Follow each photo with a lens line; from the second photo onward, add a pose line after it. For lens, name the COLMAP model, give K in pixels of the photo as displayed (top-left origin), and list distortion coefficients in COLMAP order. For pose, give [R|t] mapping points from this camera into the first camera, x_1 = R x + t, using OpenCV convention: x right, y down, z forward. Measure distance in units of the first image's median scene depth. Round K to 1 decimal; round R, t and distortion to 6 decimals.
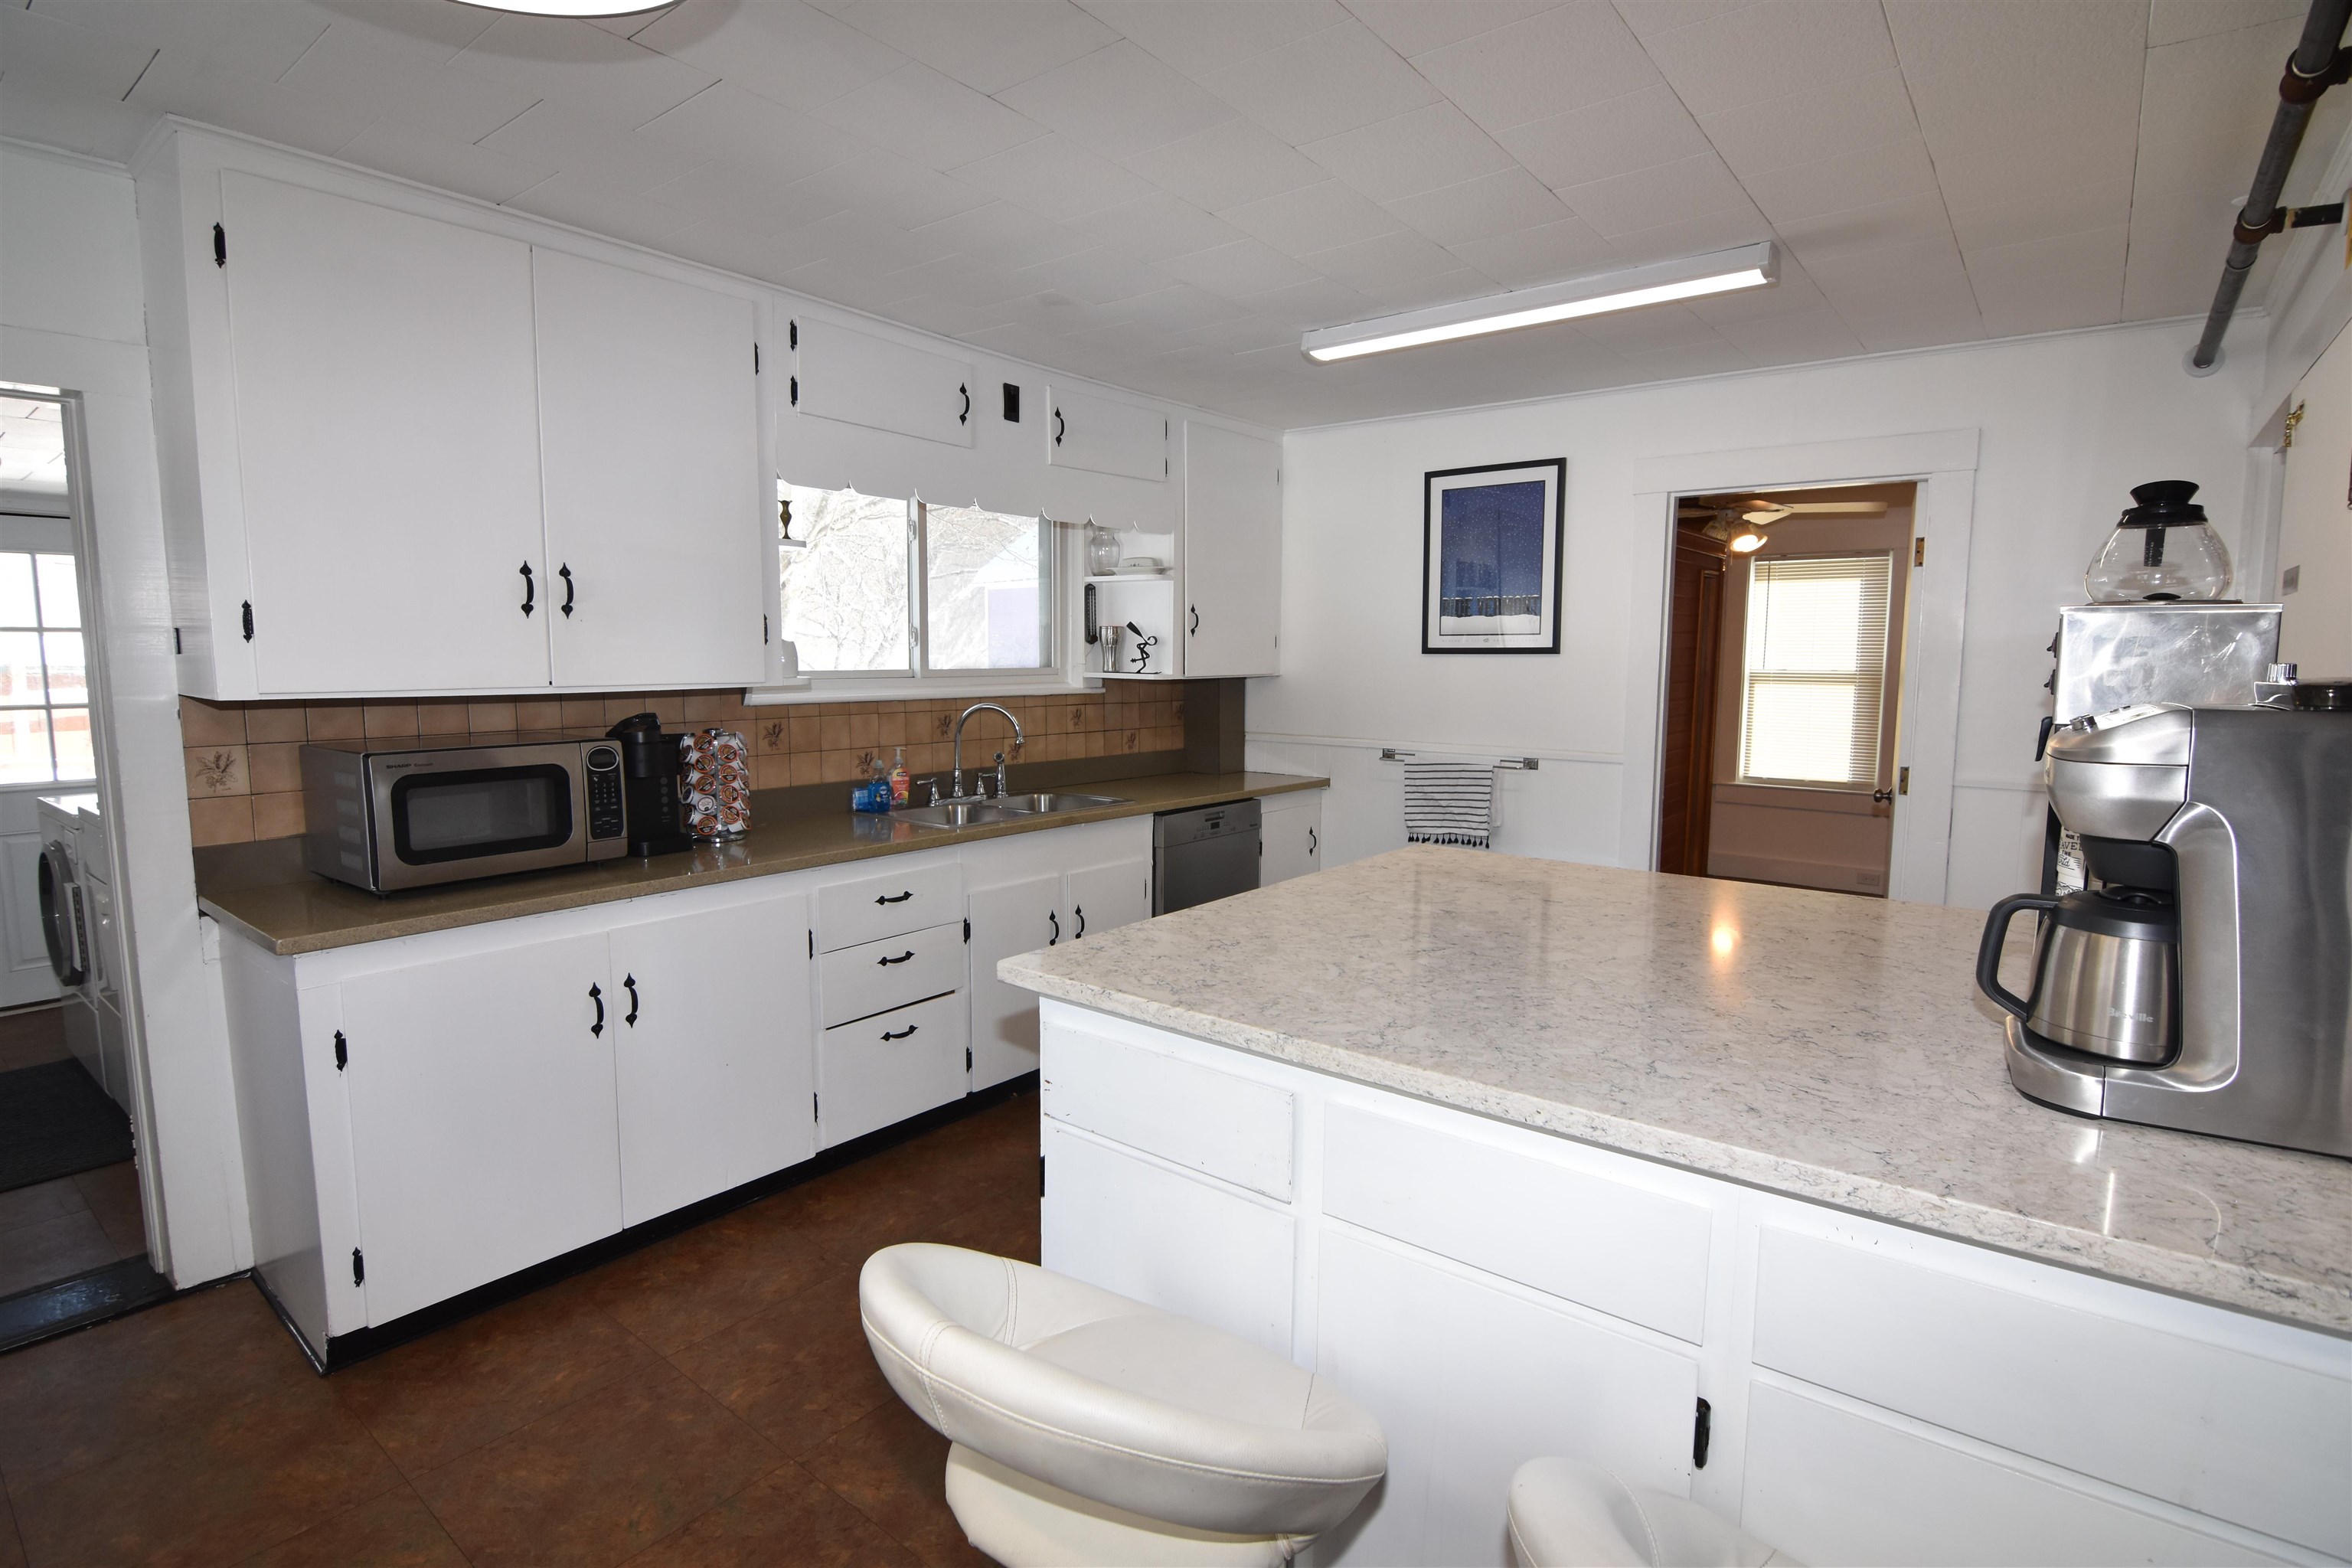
lens RADIAL K [[1141.5, 0, 1190.0], [0, 1141.5, 780.6], [0, 0, 1]] dist [-0.012399, -0.006186]
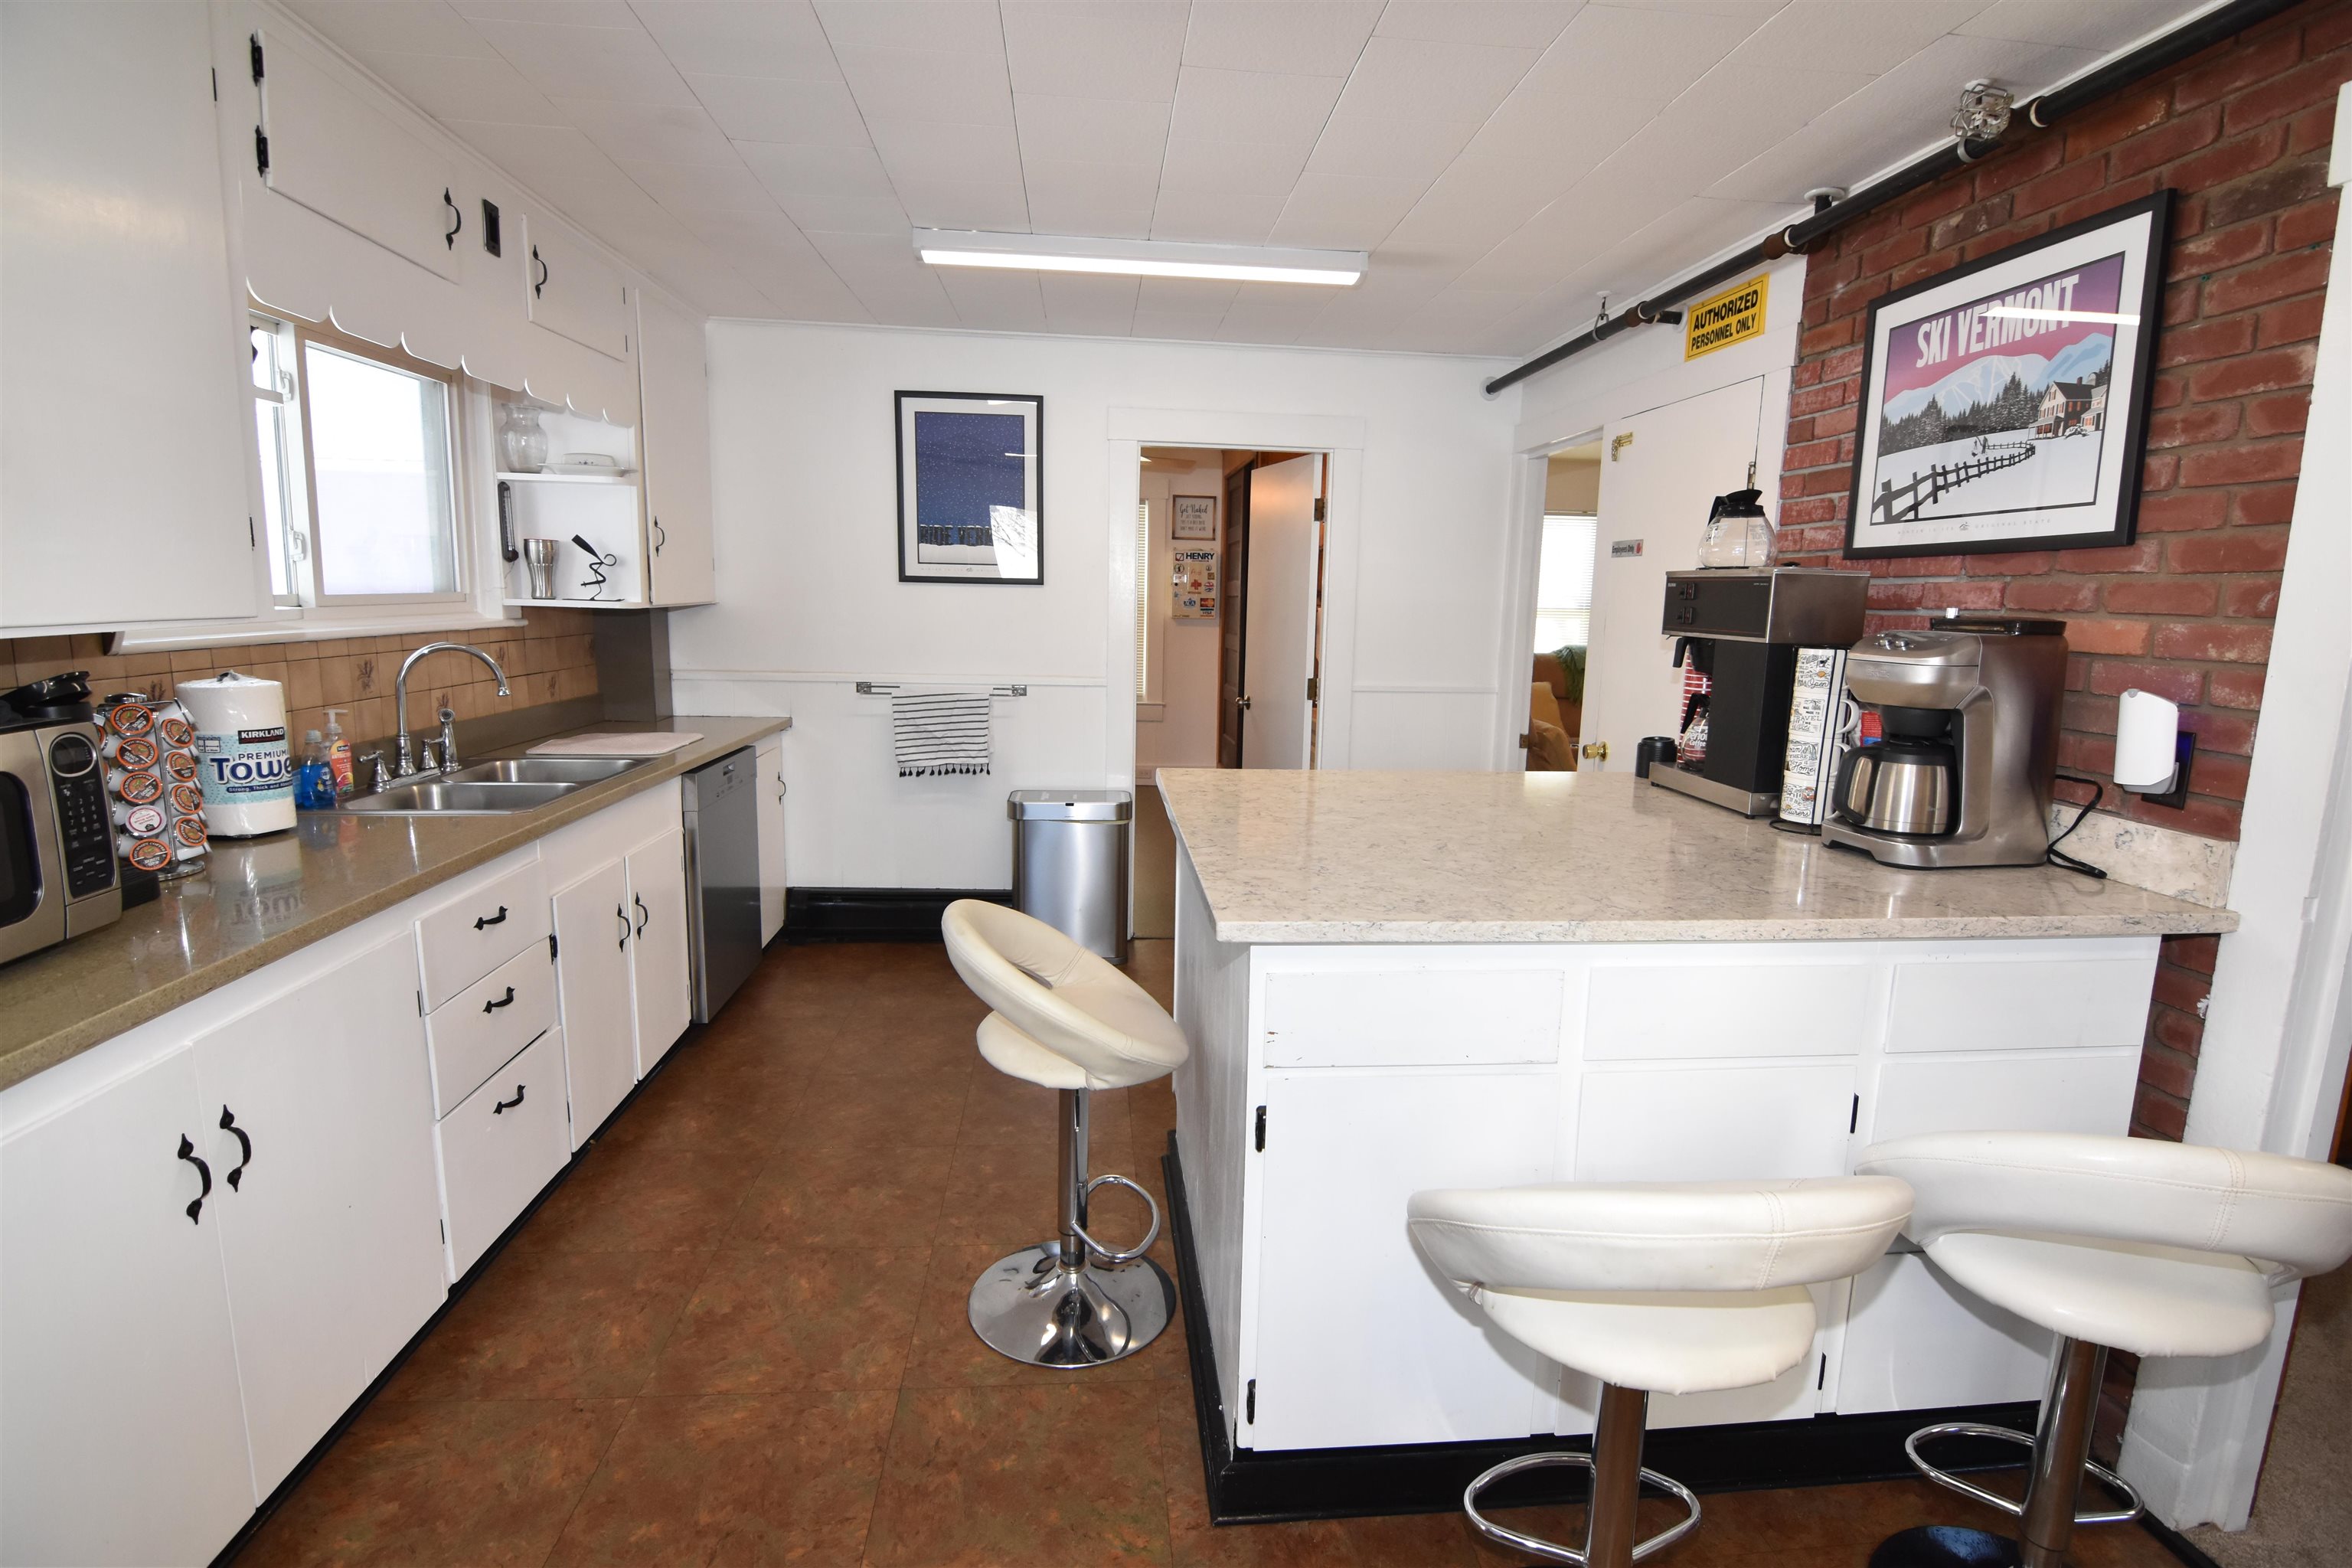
lens RADIAL K [[1141.5, 0, 1192.4], [0, 1141.5, 780.2], [0, 0, 1]] dist [-0.012399, -0.006186]
pose [[0.721198, -0.101347, 0.685275, -0.336590], [0.057314, 0.994578, 0.086772, -0.015637], [-0.690354, -0.023304, 0.723096, 0.144811]]
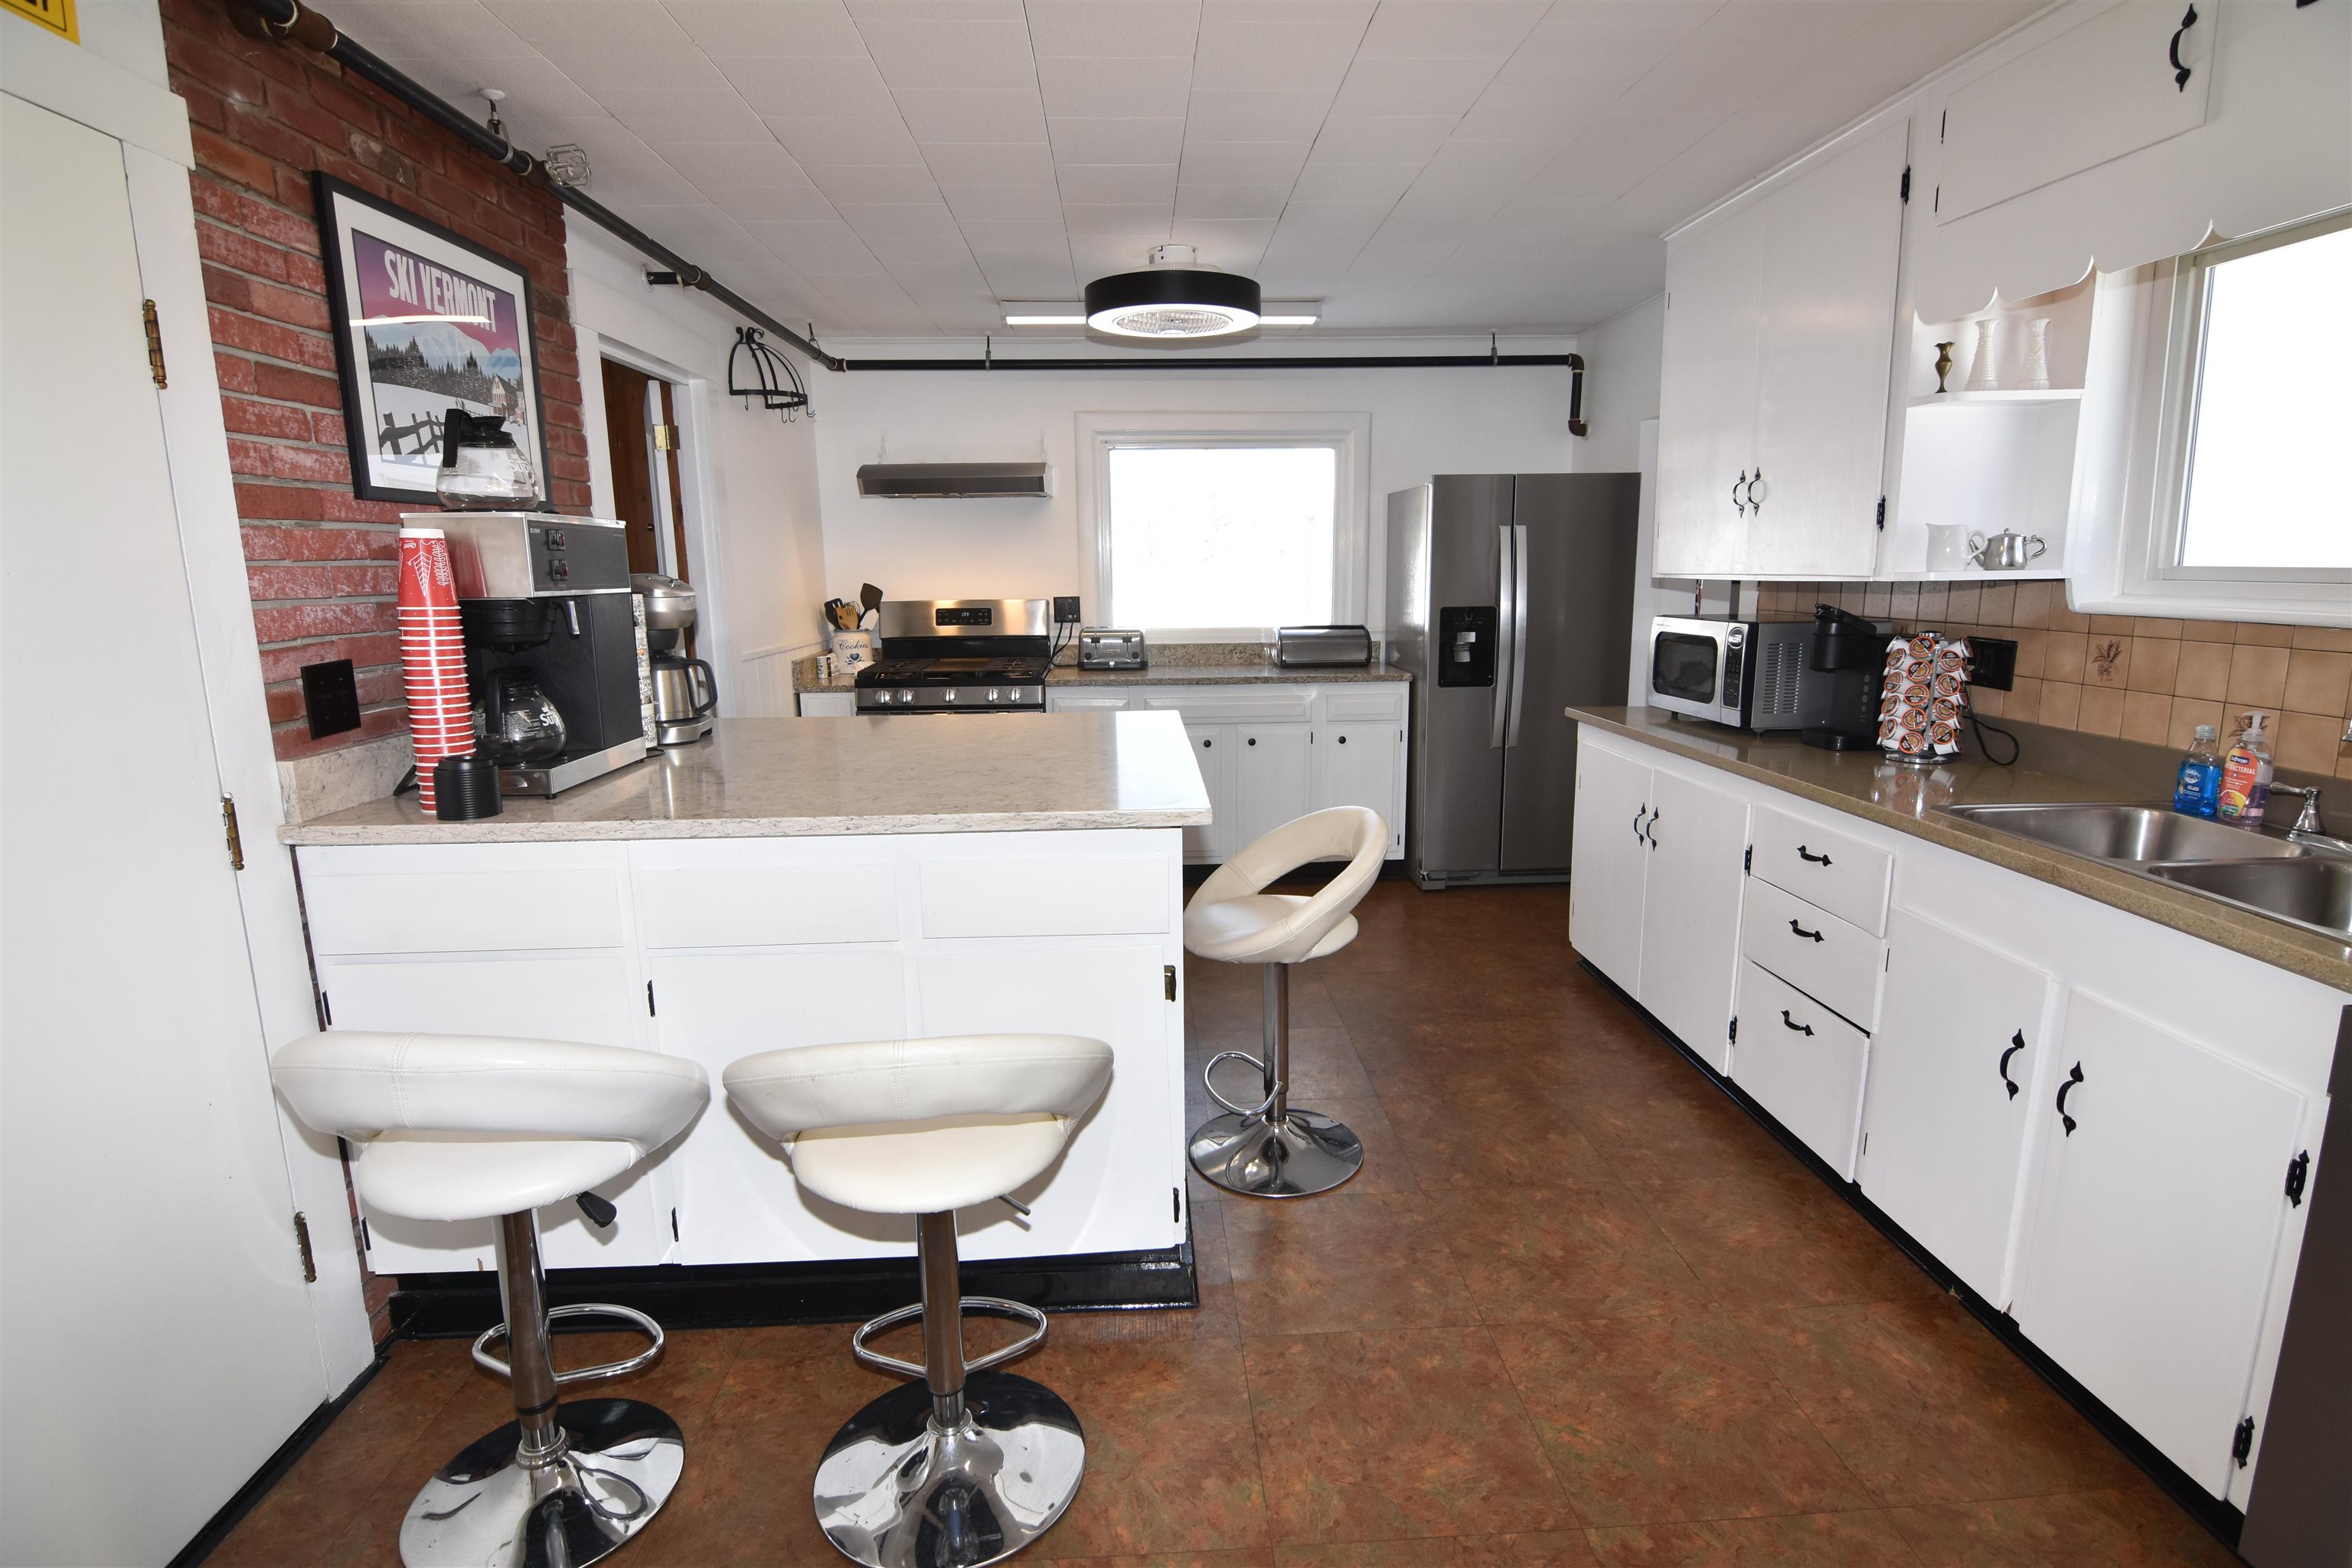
lens RADIAL K [[1141.5, 0, 1187.4], [0, 1141.5, 782.9], [0, 0, 1]] dist [-0.012399, -0.006186]
pose [[-0.748340, 0.130575, -0.650336, 0.452883], [-0.065642, 0.961042, 0.268493, -0.101776], [0.660059, 0.243613, -0.710616, 1.004884]]
